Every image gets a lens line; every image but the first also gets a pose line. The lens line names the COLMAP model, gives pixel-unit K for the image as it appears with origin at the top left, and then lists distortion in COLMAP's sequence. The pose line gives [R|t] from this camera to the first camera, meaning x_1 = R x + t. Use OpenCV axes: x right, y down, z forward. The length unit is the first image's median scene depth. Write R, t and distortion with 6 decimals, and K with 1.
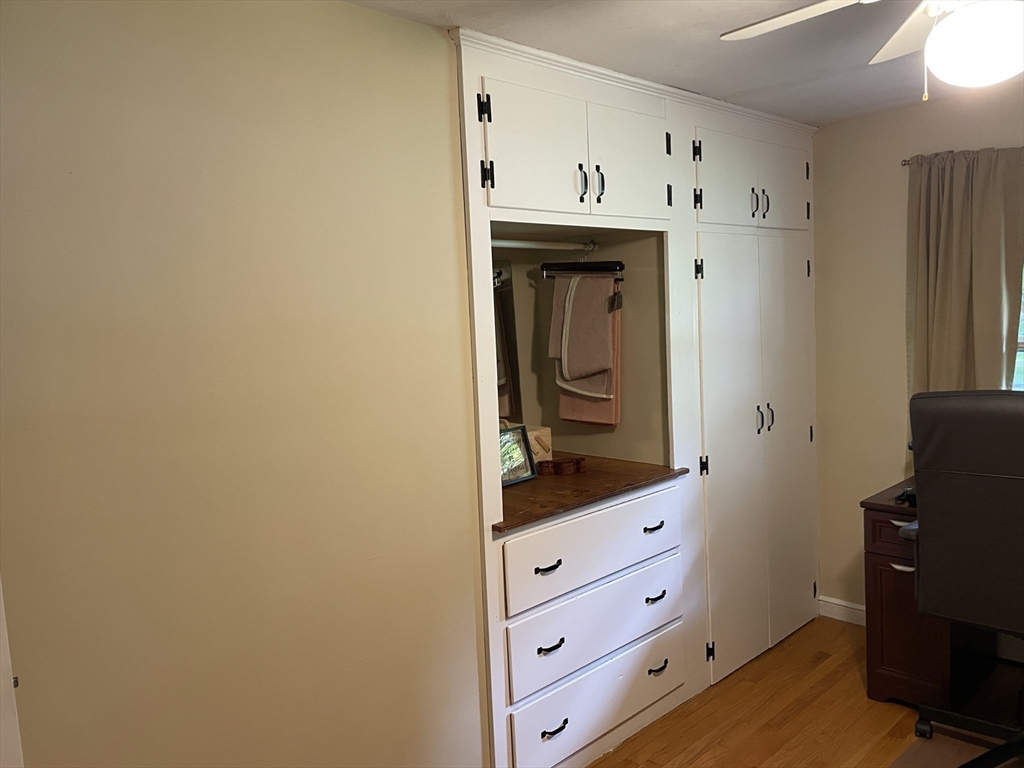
lens RADIAL K [[775.3, 0, 510.1], [0, 775.3, 385.6], [0, 0, 1]] dist [0.061977, -0.075044]
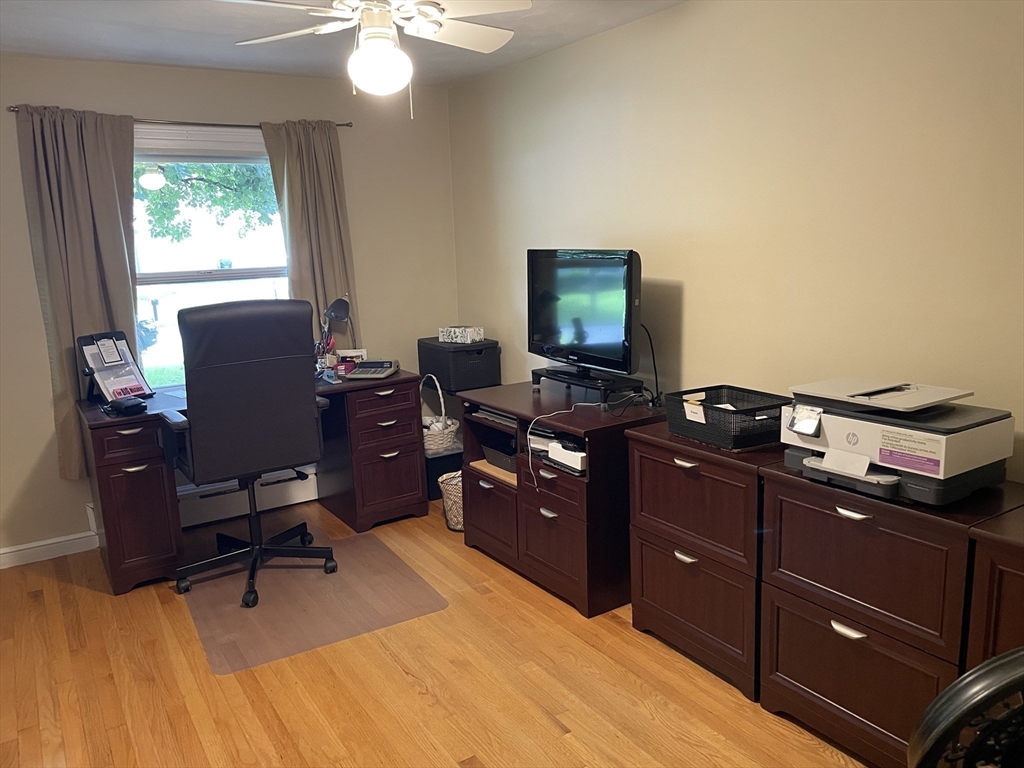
lens RADIAL K [[775.3, 0, 510.0], [0, 775.3, 383.0], [0, 0, 1]] dist [0.061977, -0.075044]
pose [[0.215893, -0.146477, 0.965368, -0.439867], [0.116151, 0.985516, 0.123558, 0.023570], [-0.969484, 0.085453, 0.229779, 0.161910]]
